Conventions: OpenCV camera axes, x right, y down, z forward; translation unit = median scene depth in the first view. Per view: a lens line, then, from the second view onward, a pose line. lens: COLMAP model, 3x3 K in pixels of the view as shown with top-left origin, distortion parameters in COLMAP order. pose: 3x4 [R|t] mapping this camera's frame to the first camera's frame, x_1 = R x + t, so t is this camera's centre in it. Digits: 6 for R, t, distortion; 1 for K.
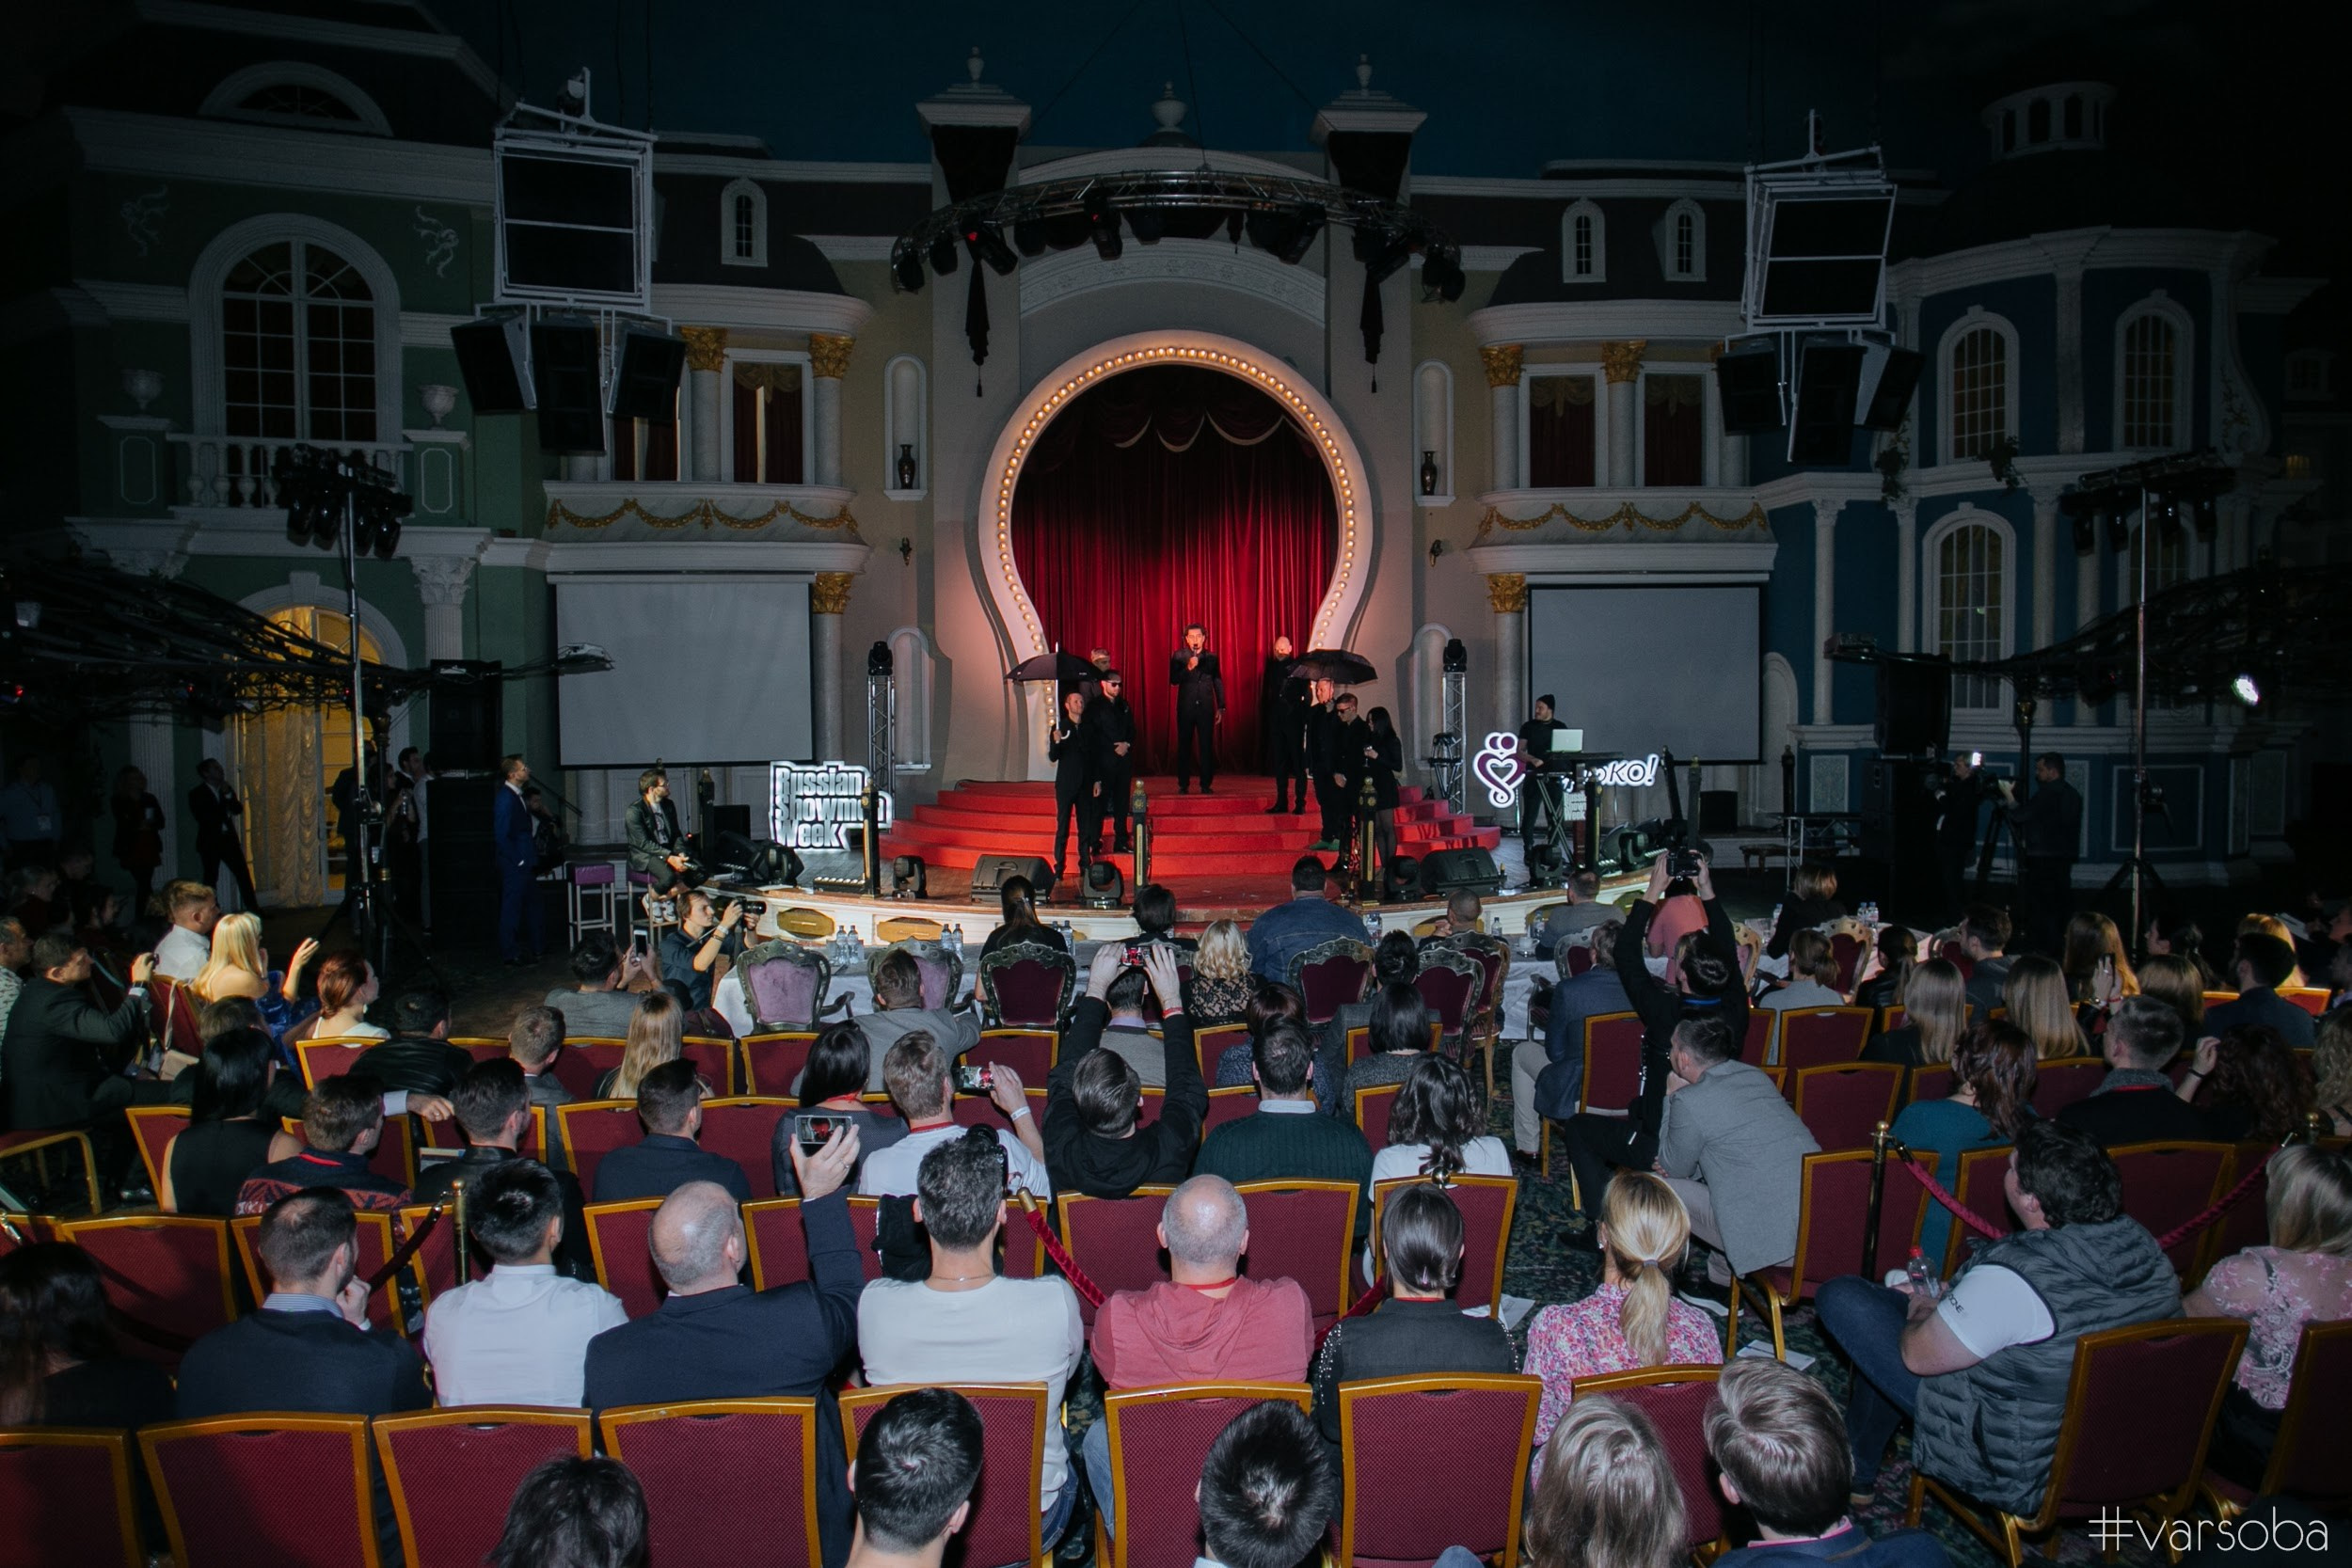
lens RADIAL K [[1551.4, 0, 1176.0], [0, 1551.4, 784.0], [0, 0, 1]] dist [-0.051426, 0.002242]
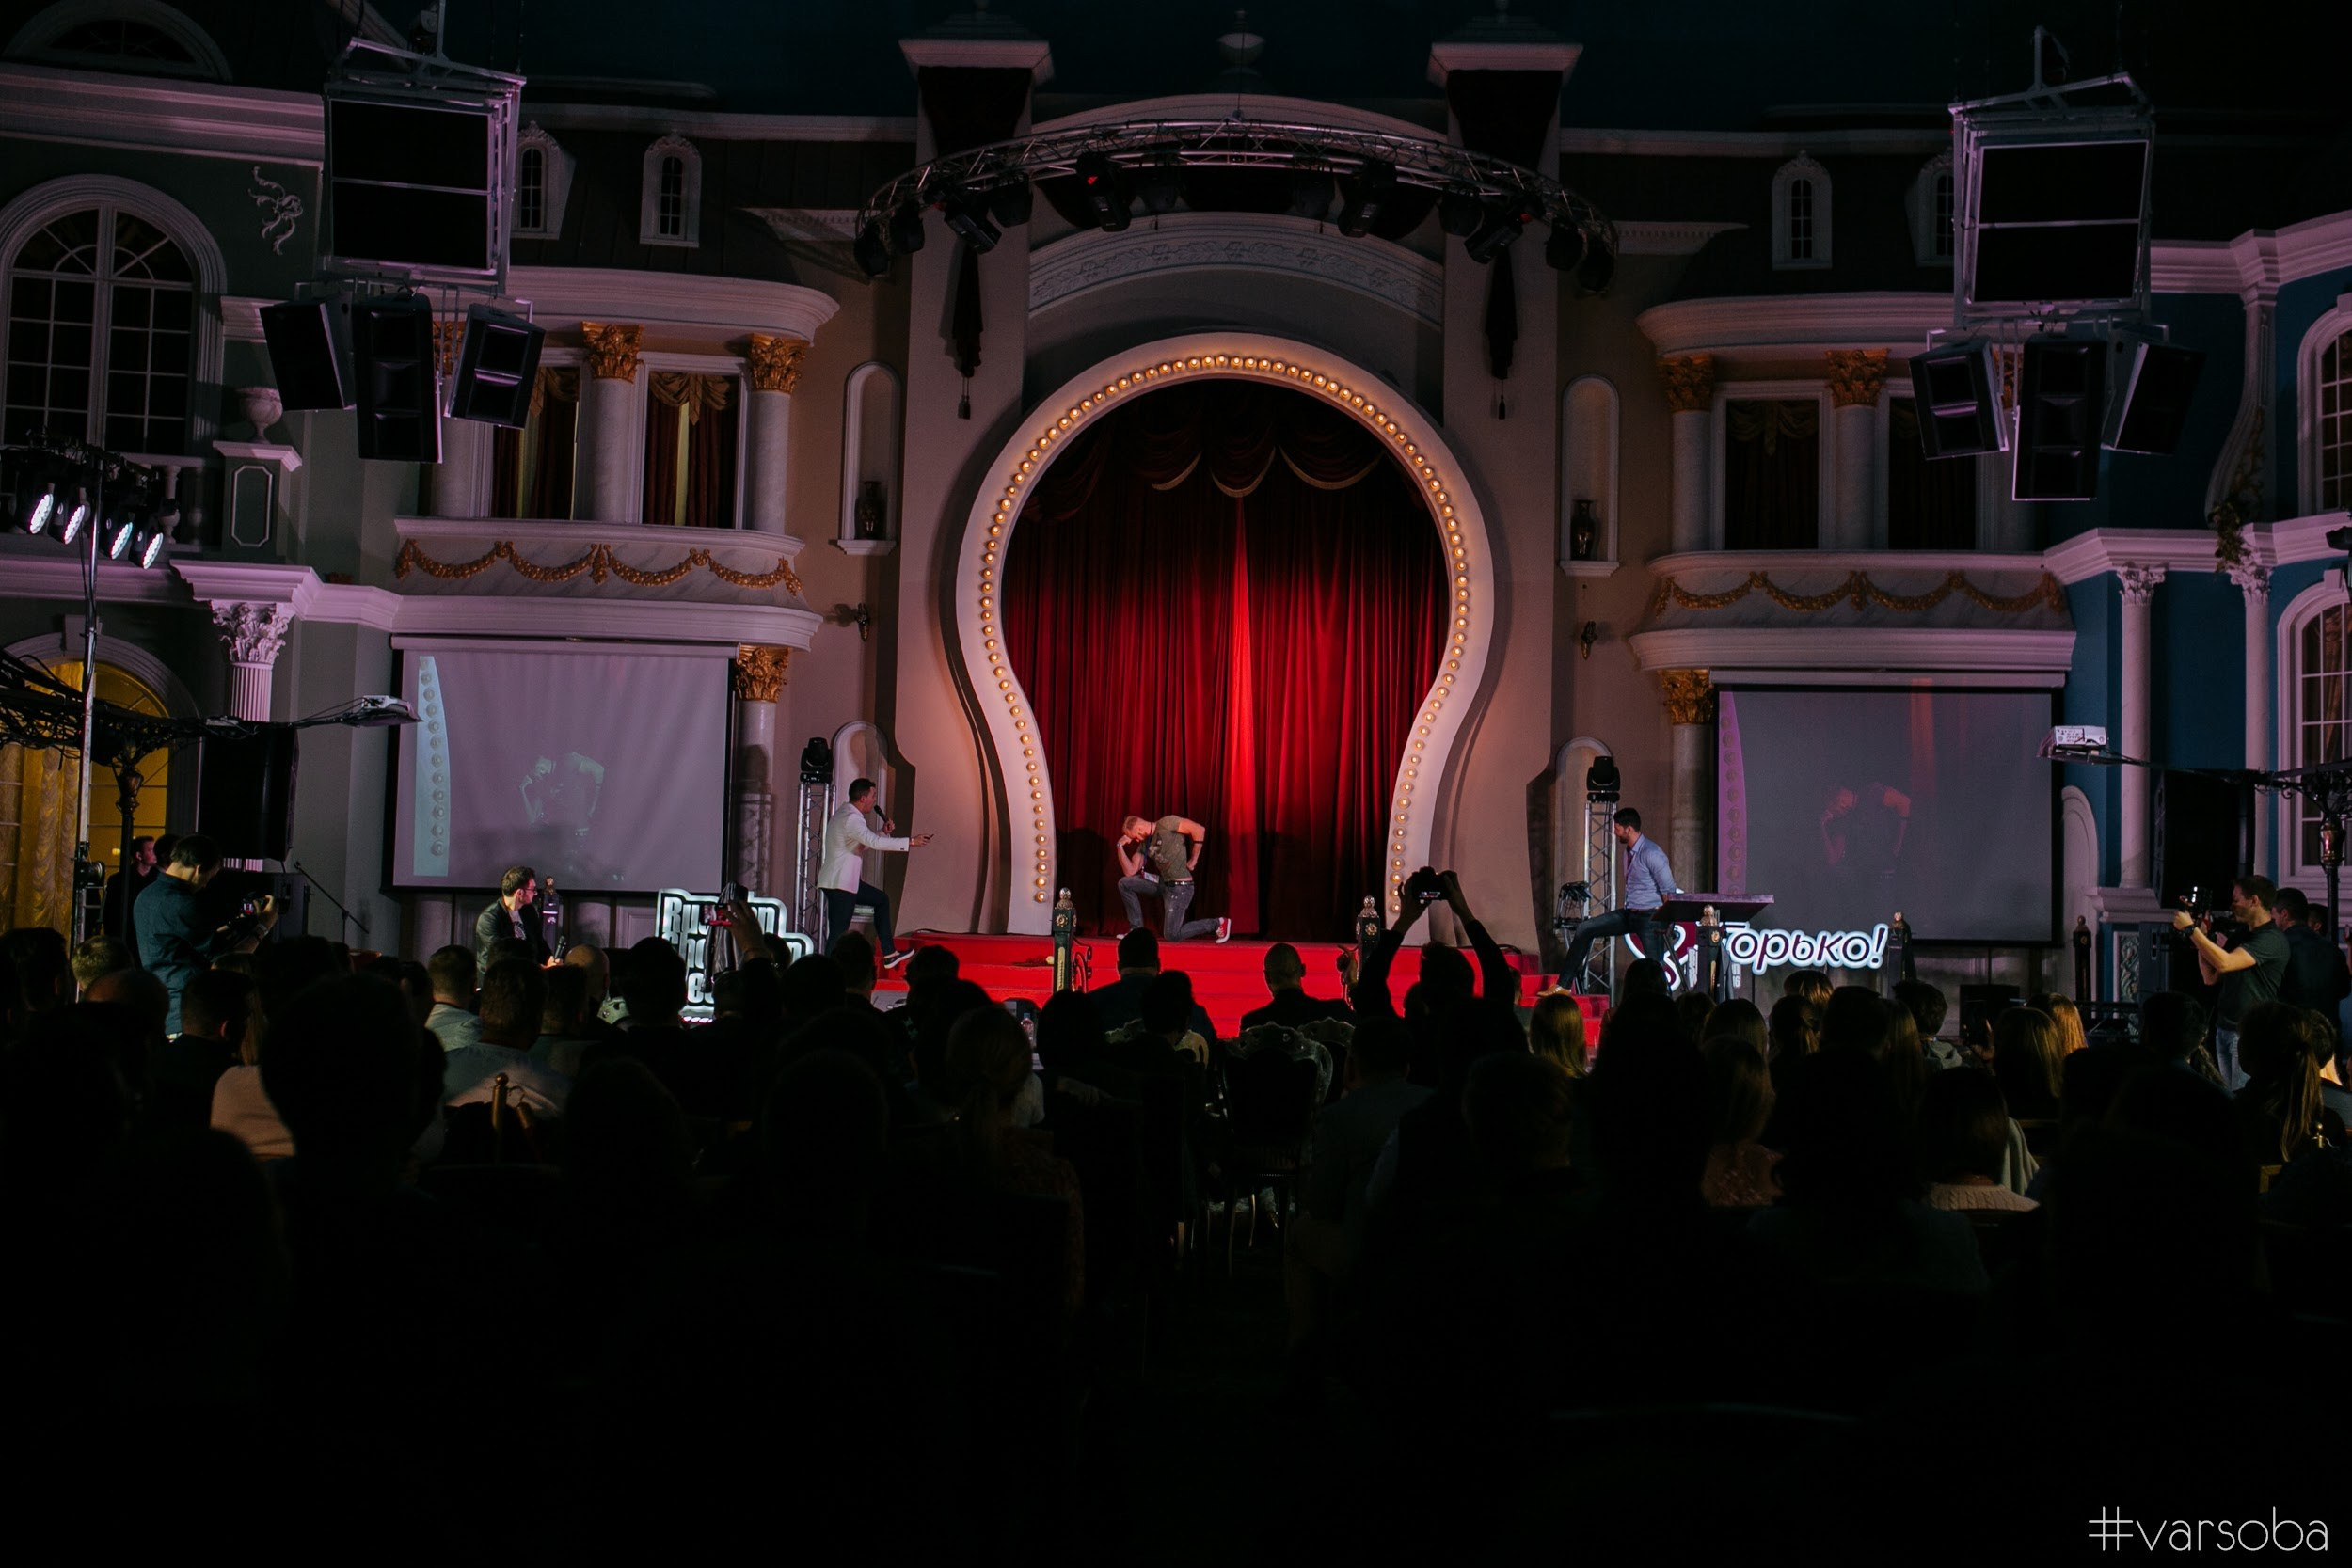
lens RADIAL K [[2364.0, 0, 1176.0], [0, 2364.0, 784.0], [0, 0, 1]] dist [0.000217, -0.107600]
pose [[0.991994, 0.027251, -0.123313, 0.120307], [-0.041178, 0.992873, -0.111839, 0.049993], [0.119387, 0.116022, 0.986046, -0.100172]]
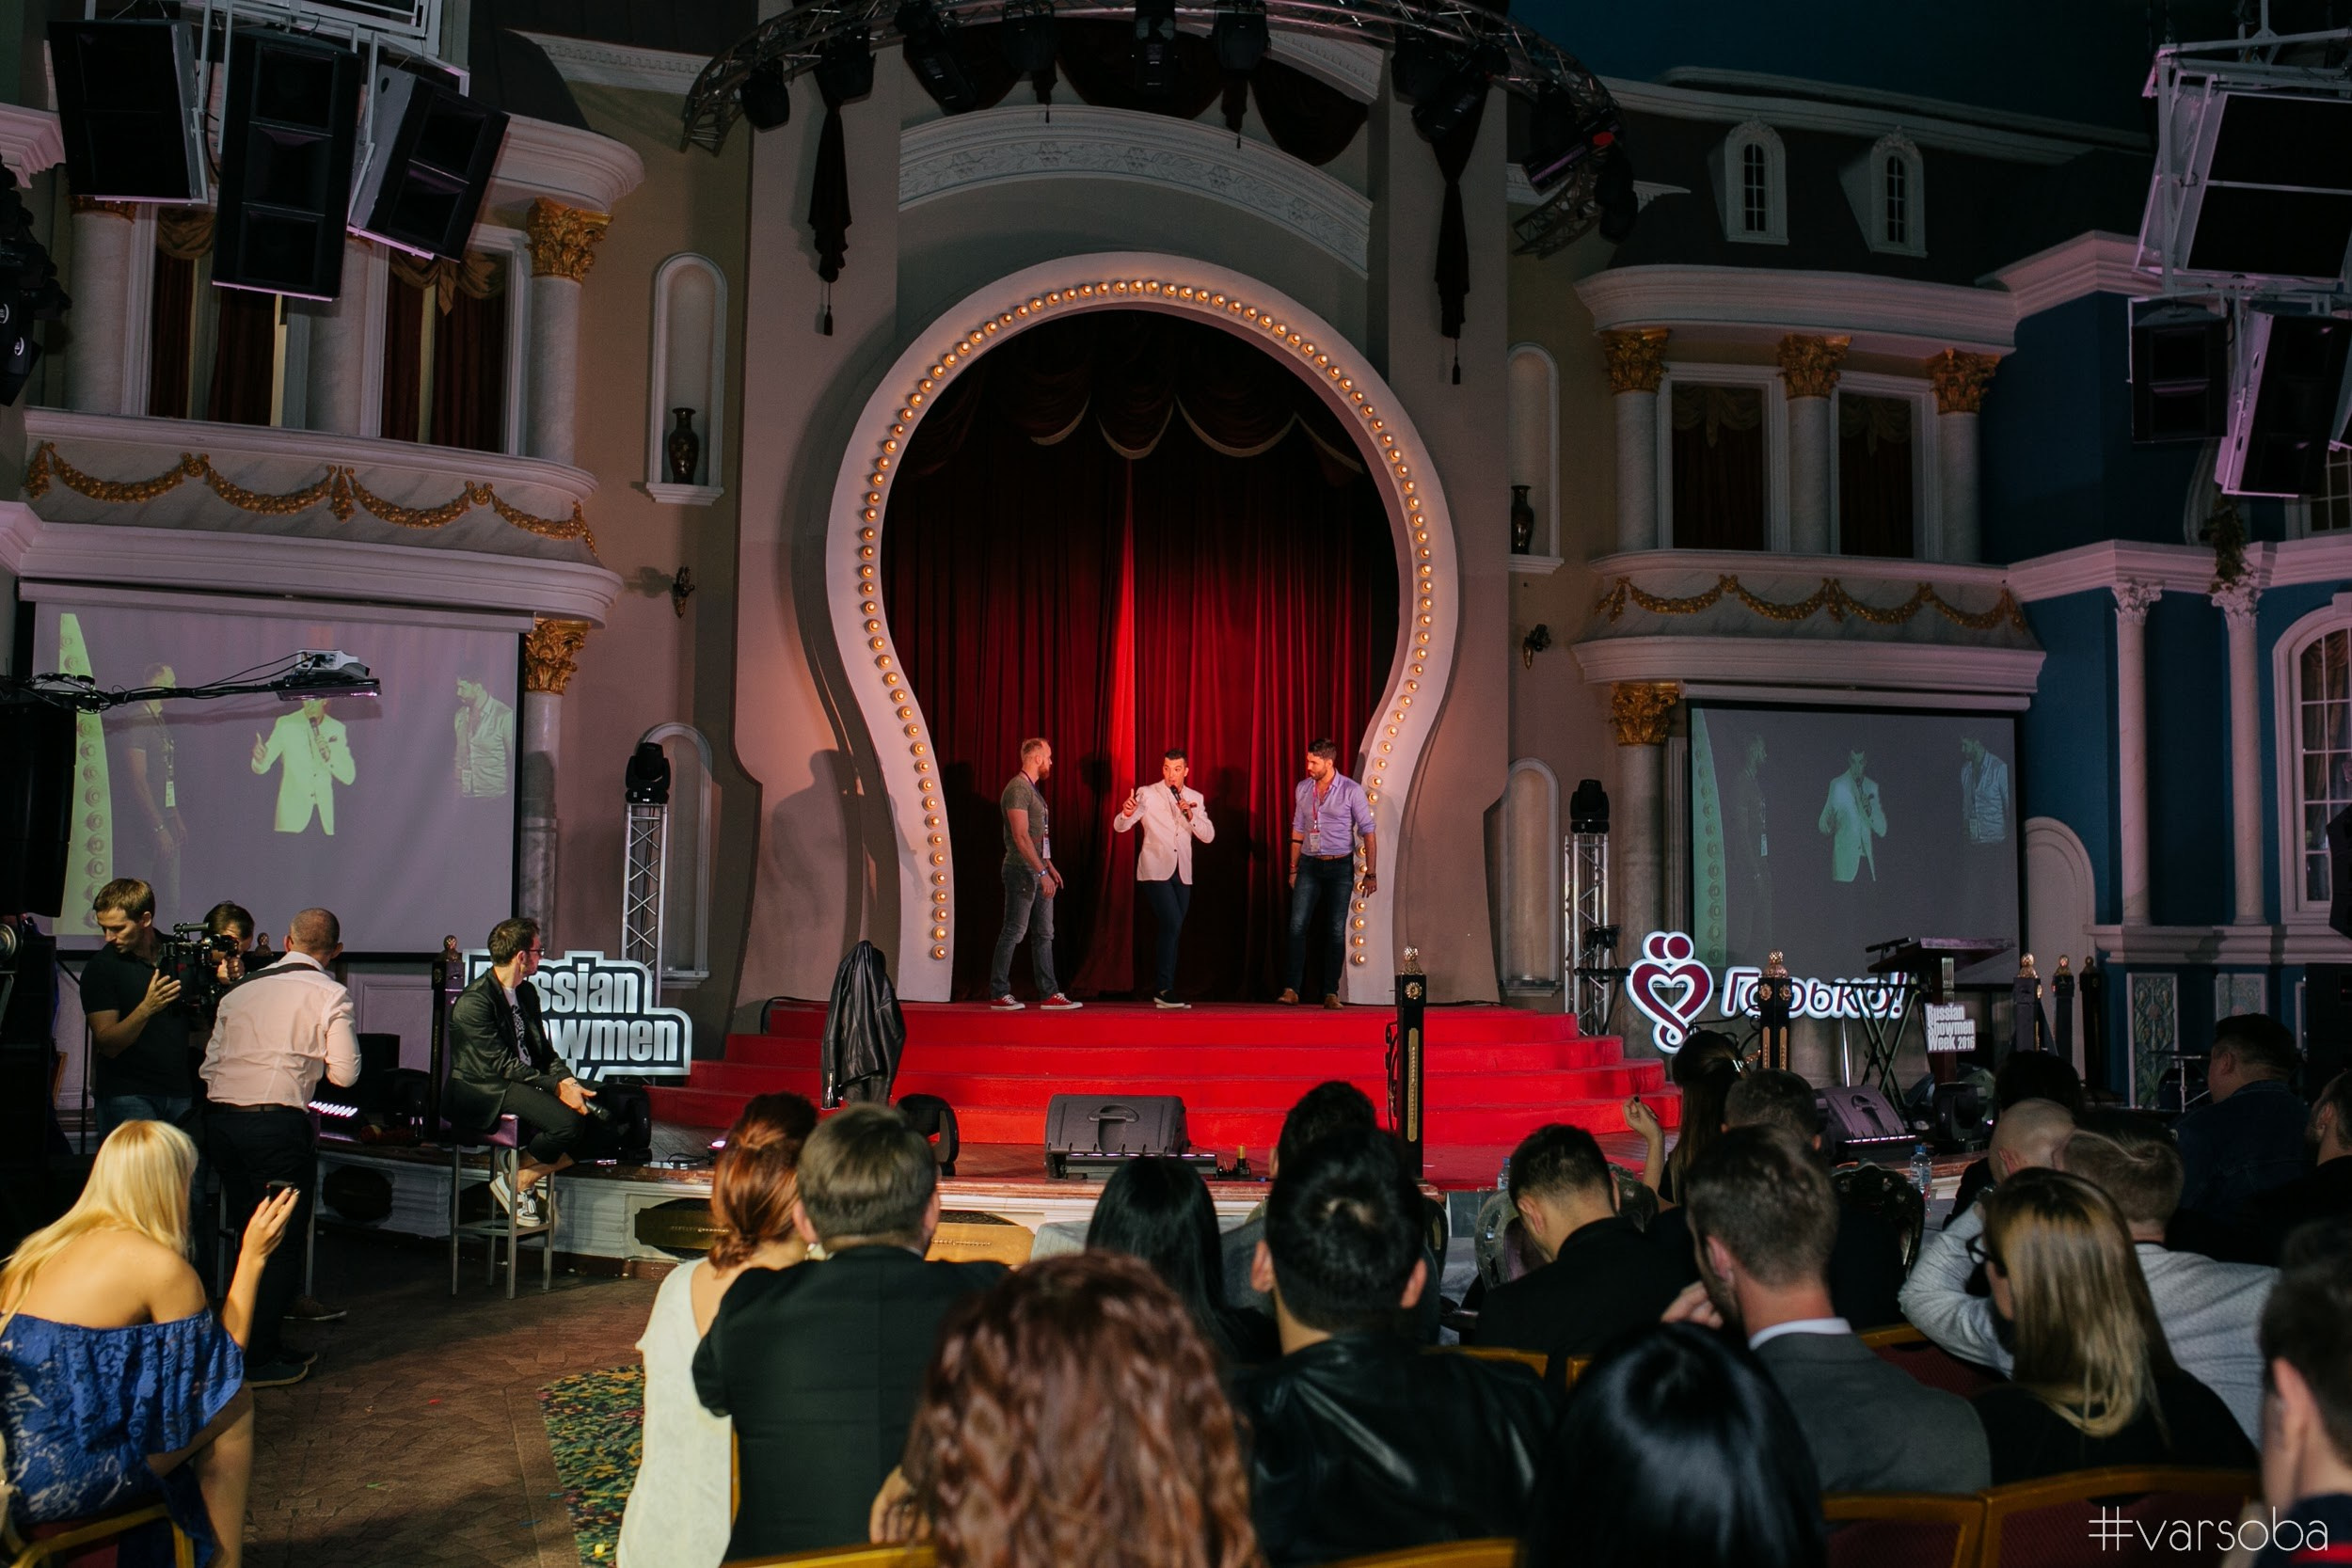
lens RADIAL K [[2313.4, 0, 1176.0], [0, 2313.4, 784.0], [0, 0, 1]] dist [-0.019120, -0.008754]
pose [[0.969553, 0.036327, 0.242171, -0.204980], [-0.002729, 0.990477, -0.137652, 0.035870], [-0.244865, 0.132800, 0.960419, 0.156895]]
